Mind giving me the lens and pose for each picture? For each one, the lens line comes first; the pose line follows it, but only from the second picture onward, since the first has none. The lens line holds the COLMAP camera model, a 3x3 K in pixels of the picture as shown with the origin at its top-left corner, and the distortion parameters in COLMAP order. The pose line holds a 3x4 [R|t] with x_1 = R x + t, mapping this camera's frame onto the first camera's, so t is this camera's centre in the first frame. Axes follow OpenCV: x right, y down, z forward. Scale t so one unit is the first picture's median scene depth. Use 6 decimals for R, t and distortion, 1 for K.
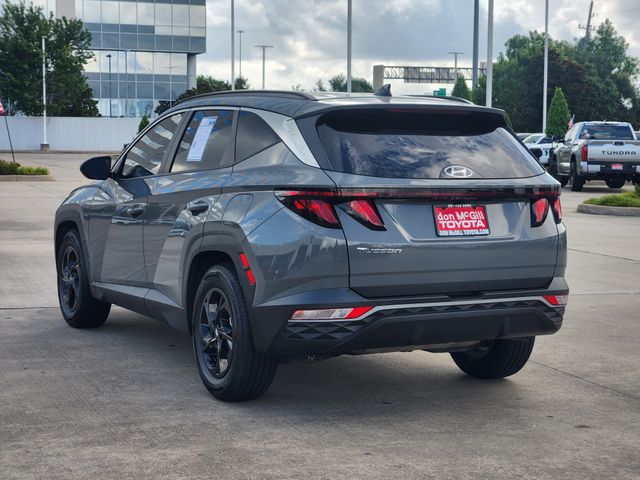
lens RADIAL K [[1307.4, 0, 320.0], [0, 1307.4, 240.0], [0, 0, 1]] dist [-0.587676, 5.138691]
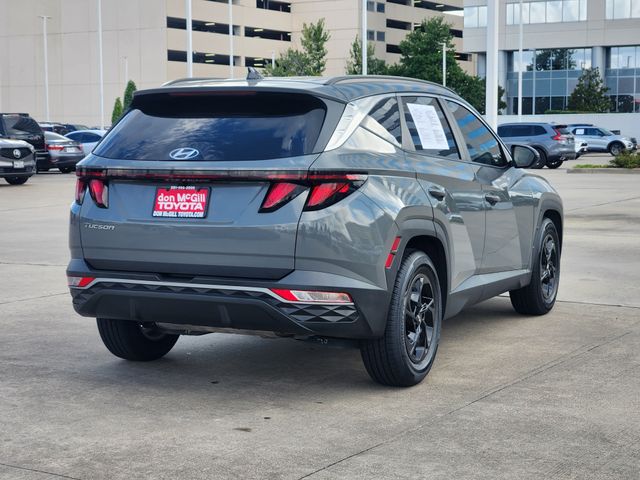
lens RADIAL K [[1307.4, 0, 320.0], [0, 1307.4, 240.0], [0, 0, 1]] dist [-0.587676, 5.138691]
pose [[0.606887, 0.056288, -0.792792, 0.961883], [-0.054945, 0.998074, 0.028802, -0.020645], [0.792887, 0.026081, 0.608811, 0.474688]]
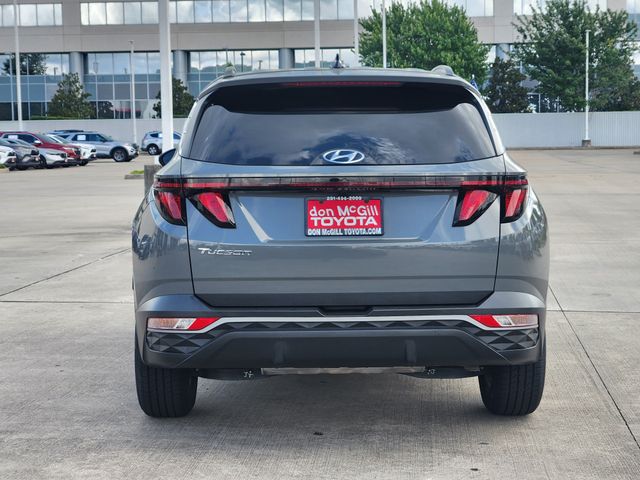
lens RADIAL K [[1307.4, 0, 320.0], [0, 1307.4, 240.0], [0, 0, 1]] dist [-0.587676, 5.138691]
pose [[0.893193, 0.018771, -0.449281, 0.456694], [-0.017829, 0.999821, 0.006328, -0.005477], [0.449319, 0.002358, 0.893368, 0.269293]]
